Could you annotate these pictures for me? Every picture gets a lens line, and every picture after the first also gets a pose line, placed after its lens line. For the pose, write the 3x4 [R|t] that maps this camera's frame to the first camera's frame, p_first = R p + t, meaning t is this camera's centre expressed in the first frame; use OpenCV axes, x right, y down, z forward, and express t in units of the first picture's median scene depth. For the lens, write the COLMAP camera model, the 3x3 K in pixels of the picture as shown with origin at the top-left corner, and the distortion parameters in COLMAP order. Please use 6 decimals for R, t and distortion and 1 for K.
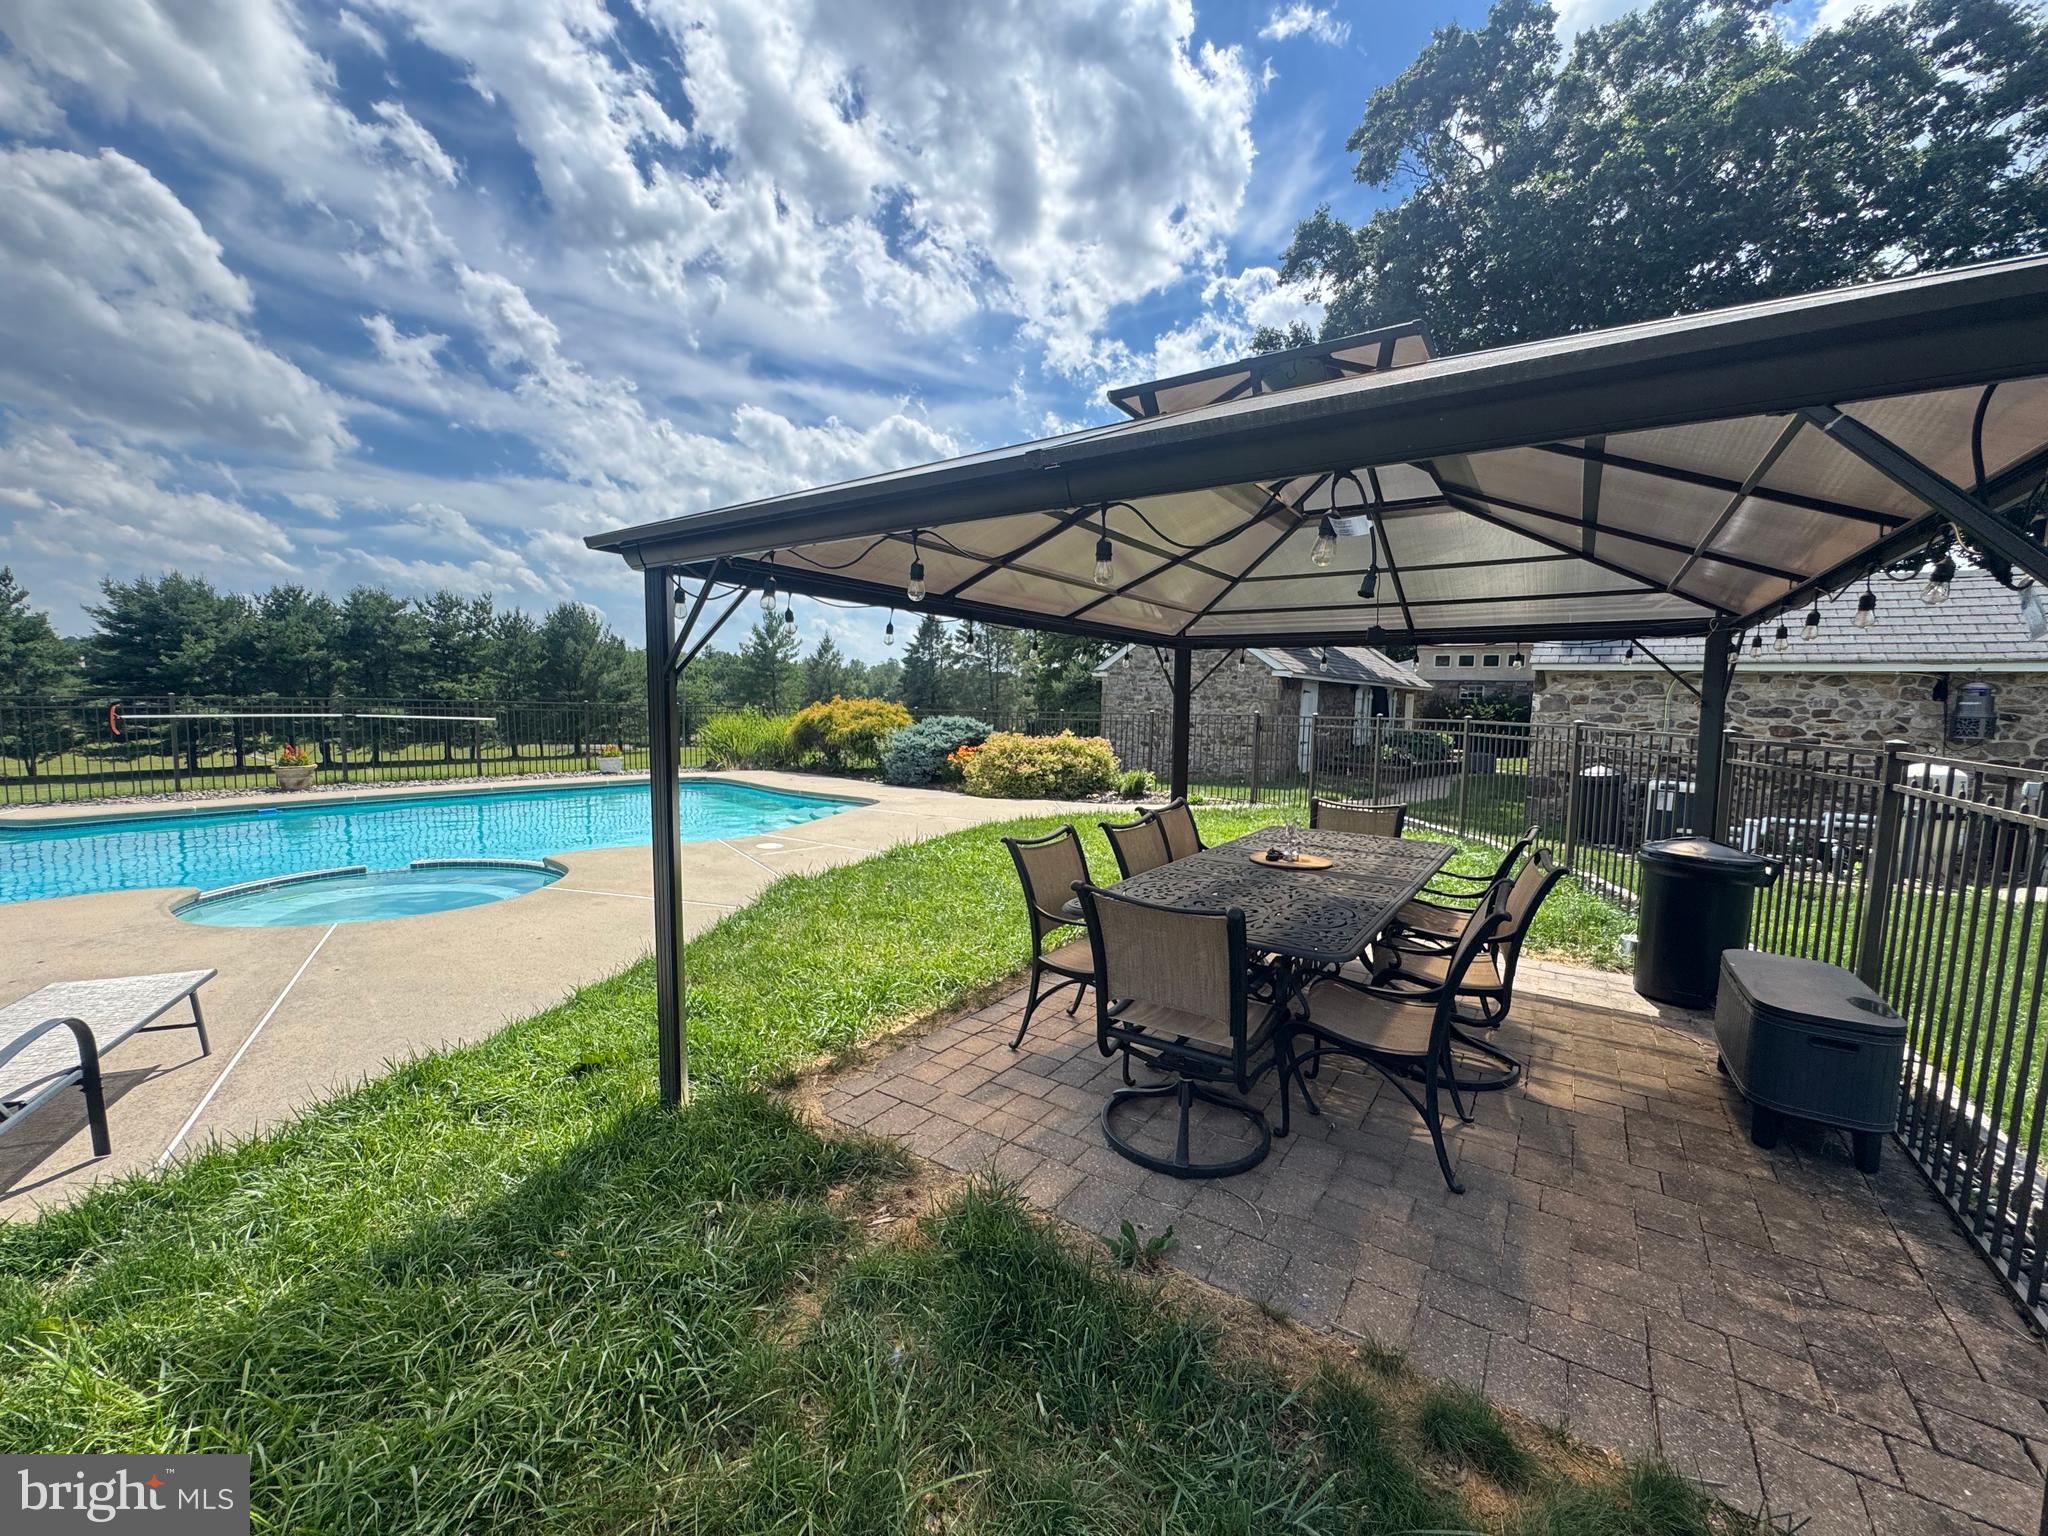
lens RADIAL K [[813.9, 0, 1024.0], [0, 813.9, 768.0], [0, 0, 1]] dist [-0.001288, -0.000095]
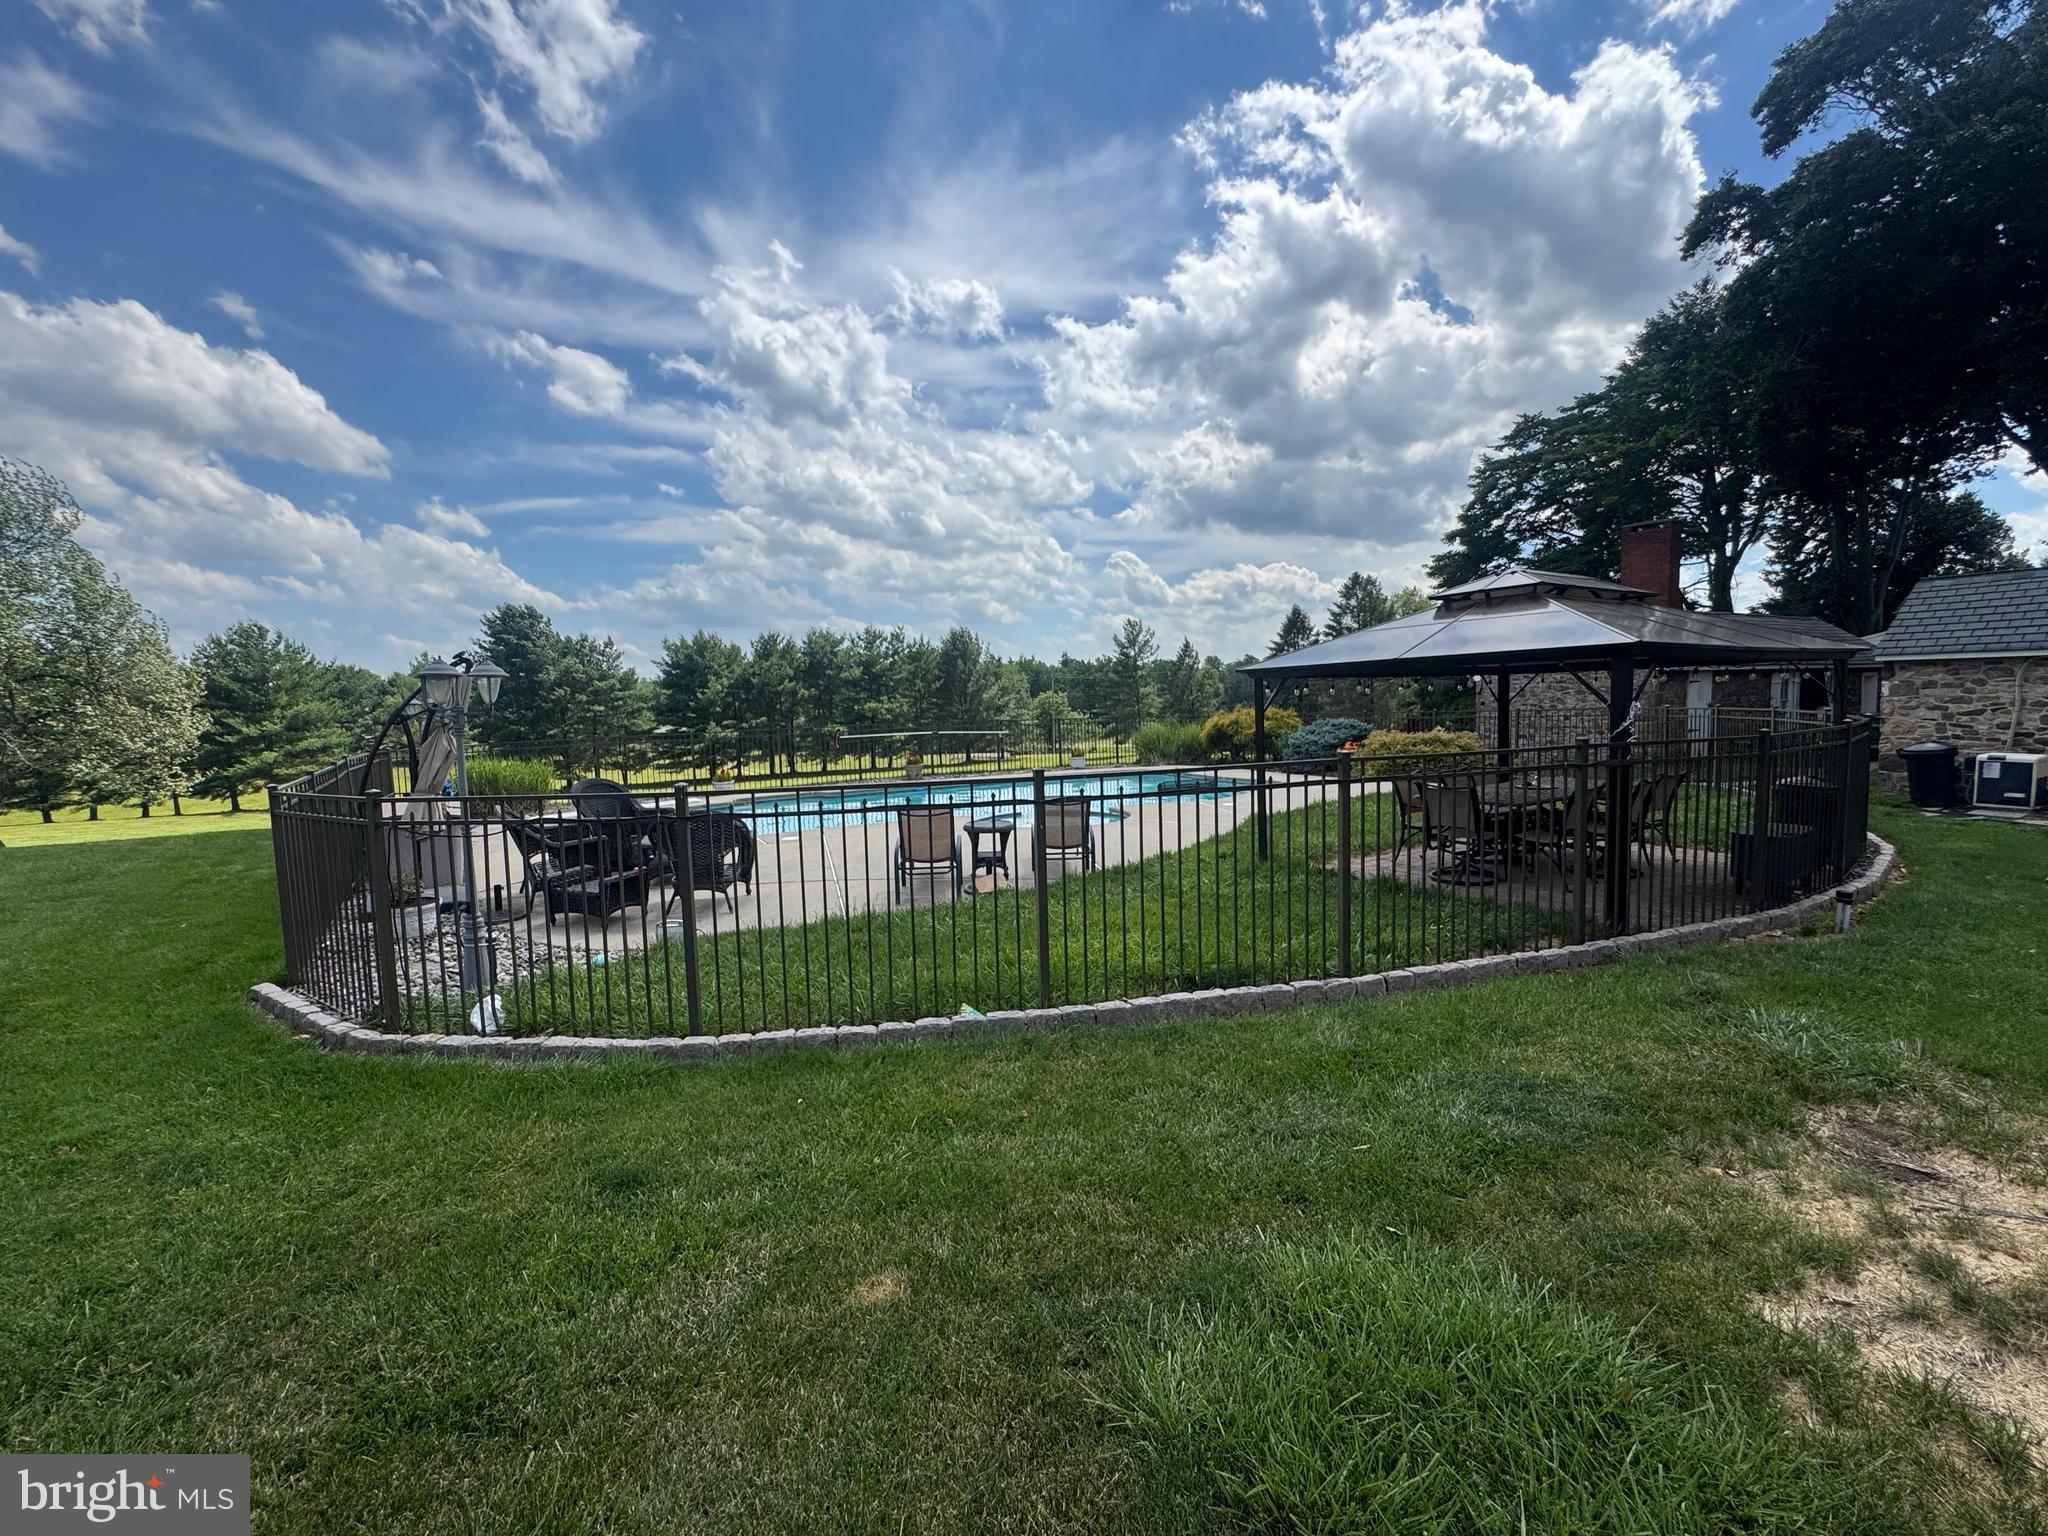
lens RADIAL K [[878.3, 0, 1024.0], [0, 878.3, 768.0], [0, 0, 1]] dist [-0.007520, -0.000848]
pose [[0.917426, -0.015246, -0.397614, 0.002500], [0.012673, 0.999878, -0.009098, 0.012022], [0.397704, 0.003307, 0.917508, -0.269202]]
